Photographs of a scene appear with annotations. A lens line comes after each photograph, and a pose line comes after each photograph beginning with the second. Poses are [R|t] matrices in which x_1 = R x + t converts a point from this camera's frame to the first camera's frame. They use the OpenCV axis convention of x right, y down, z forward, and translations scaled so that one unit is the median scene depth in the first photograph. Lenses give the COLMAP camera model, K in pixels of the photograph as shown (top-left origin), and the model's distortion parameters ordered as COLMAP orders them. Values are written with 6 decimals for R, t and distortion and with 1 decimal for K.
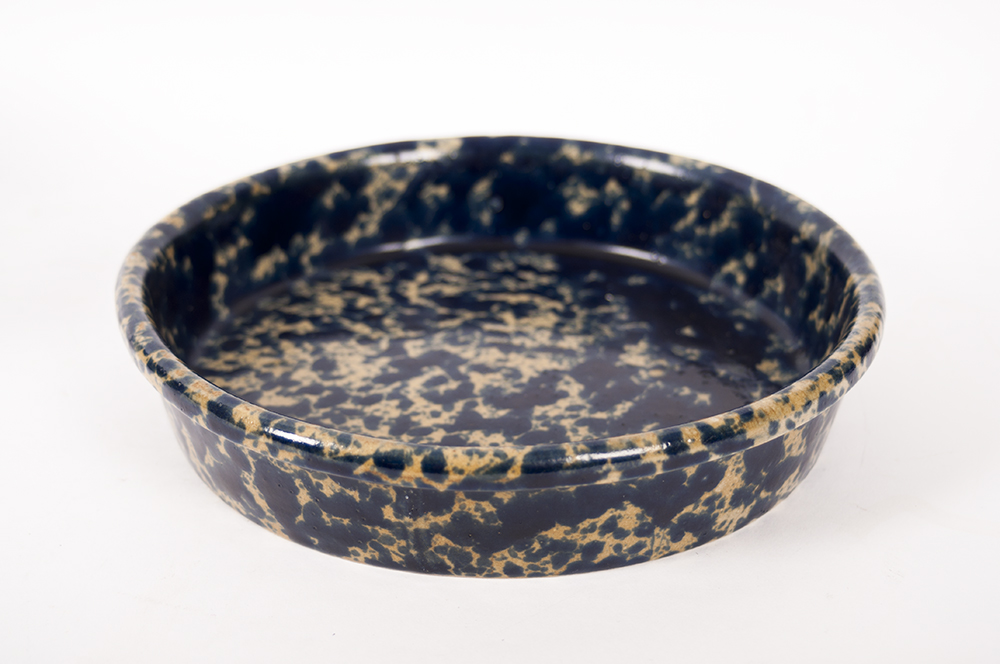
lens RADIAL K [[1851.0, 0, 500.0], [0, 1851.0, 332.0], [0, 0, 1]] dist [-0.096906, -0.036373]
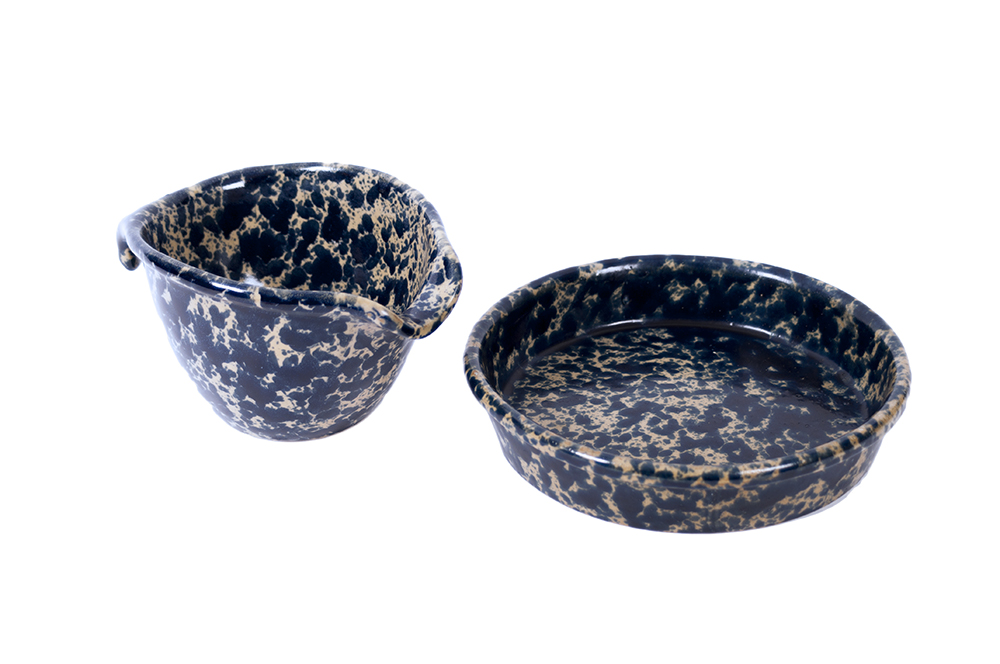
lens RADIAL K [[1774.4, 0, 500.0], [0, 1774.4, 332.0], [0, 0, 1]] dist [-0.122825, -0.066462]
pose [[0.971524, -0.126779, 0.200172, -0.471371], [0.119169, 0.991631, 0.049672, -0.147509], [-0.204795, -0.024403, 0.978501, -0.546363]]
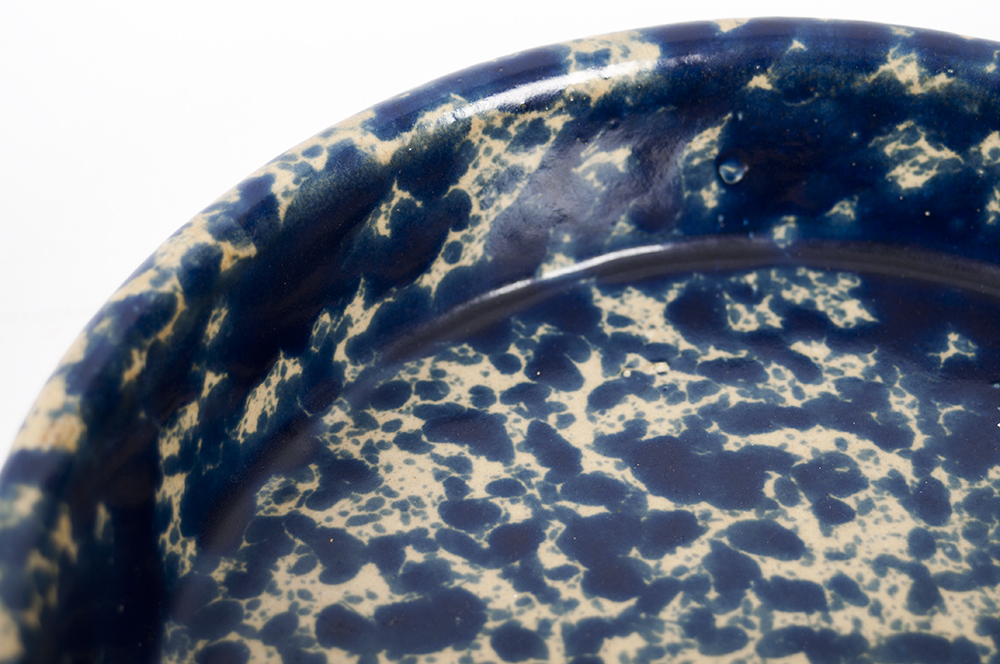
lens RADIAL K [[2249.9, 0, 500.0], [0, 2249.9, 332.0], [0, 0, 1]] dist [-0.028569, -0.107230]
pose [[0.998109, -0.053557, 0.030164, -0.089094], [0.038243, 0.925268, 0.377382, -0.276342], [-0.048122, -0.375515, 0.925566, 0.520226]]
